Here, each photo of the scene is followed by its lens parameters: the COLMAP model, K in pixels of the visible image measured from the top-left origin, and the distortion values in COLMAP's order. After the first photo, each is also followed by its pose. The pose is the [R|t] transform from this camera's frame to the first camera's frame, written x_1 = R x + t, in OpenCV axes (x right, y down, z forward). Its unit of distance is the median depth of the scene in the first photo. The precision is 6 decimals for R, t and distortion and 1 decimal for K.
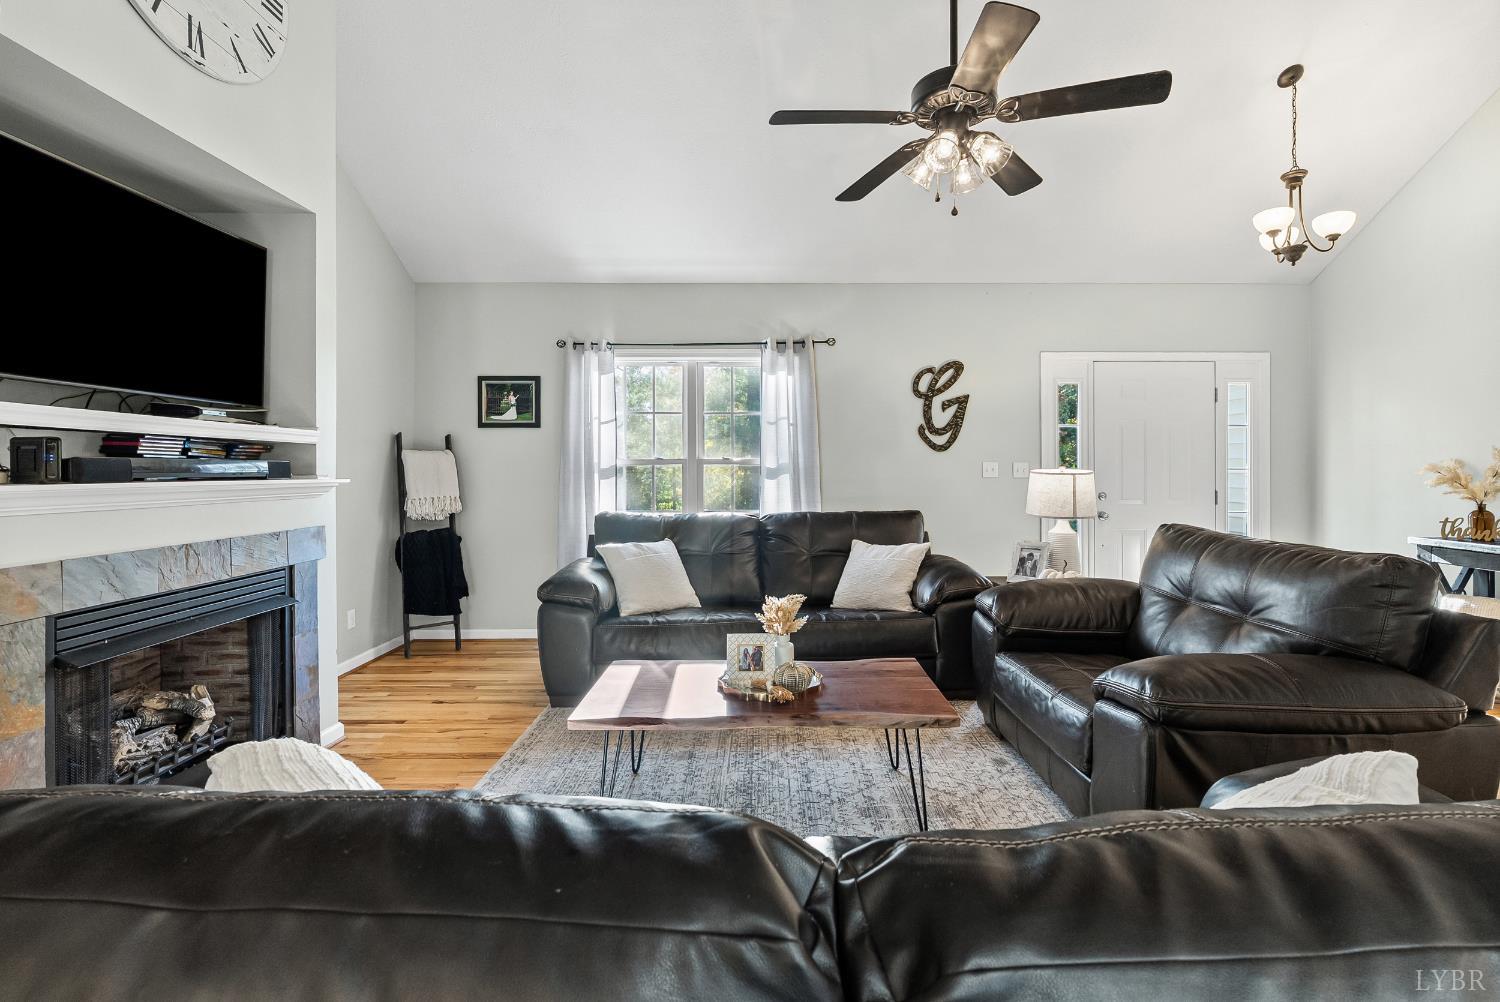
lens RADIAL K [[672.1, 0, 758.3], [0, 672.1, 498.9], [0, 0, 1]] dist [-0.000895, -0.000354]
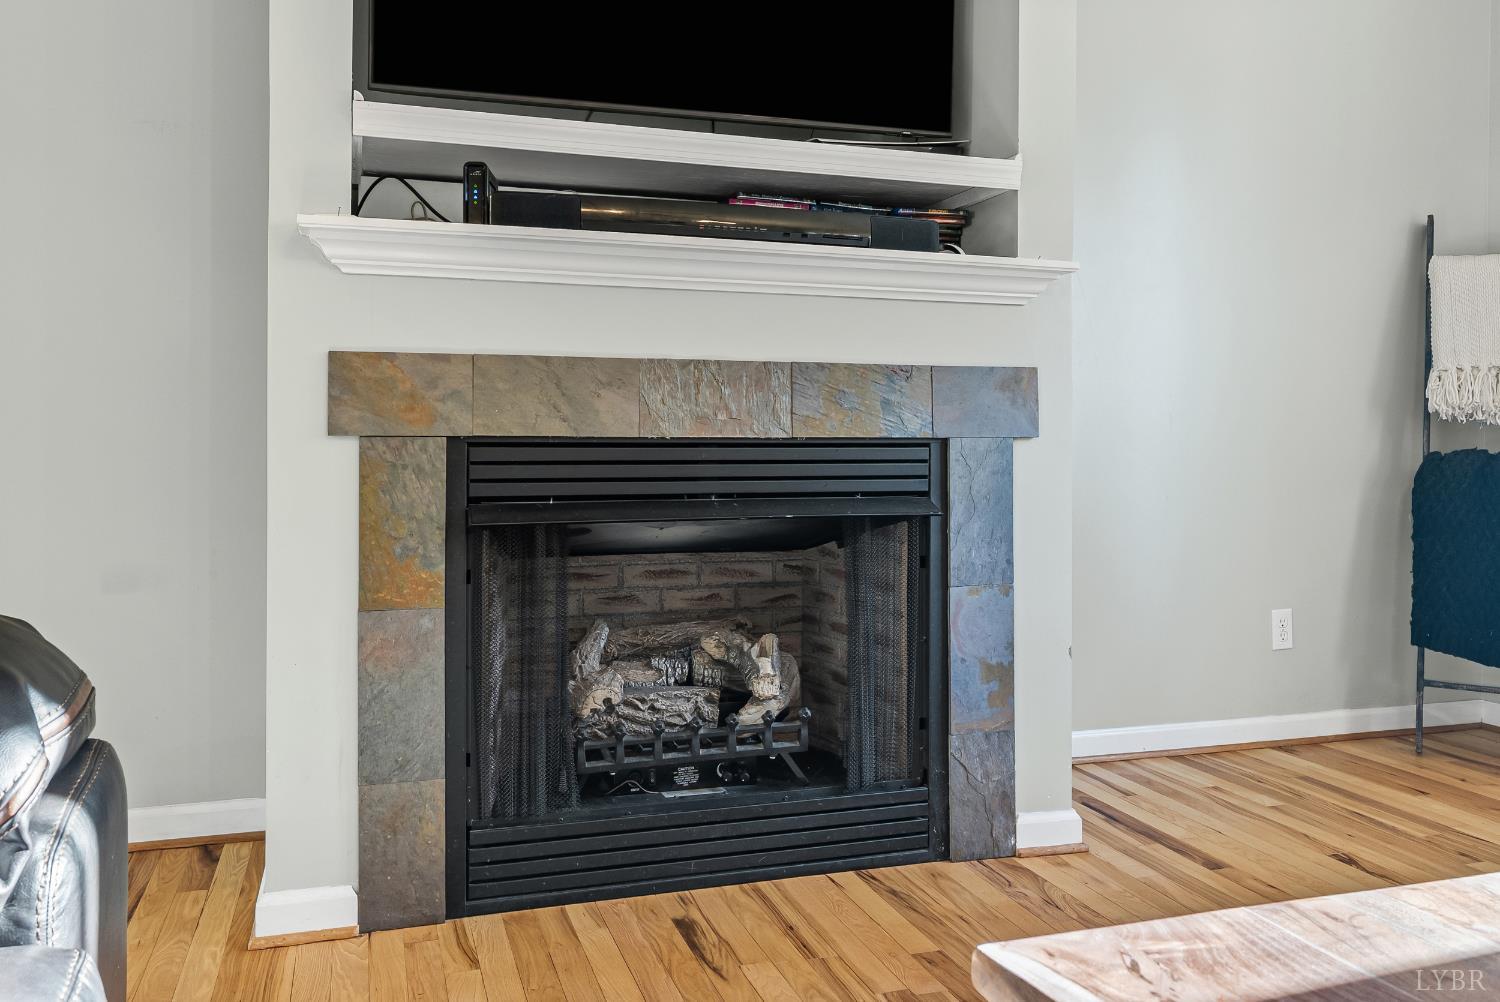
lens RADIAL K [[1160.2, 0, 746.6], [0, 1160.2, 463.2], [0, 0, 1]] dist [-0.001902, -0.000970]
pose [[0.298694, 0.015419, -0.954224, 0.059768], [-0.045451, 0.998965, 0.001914, 0.122343], [0.953266, 0.042799, 0.299086, 0.621211]]
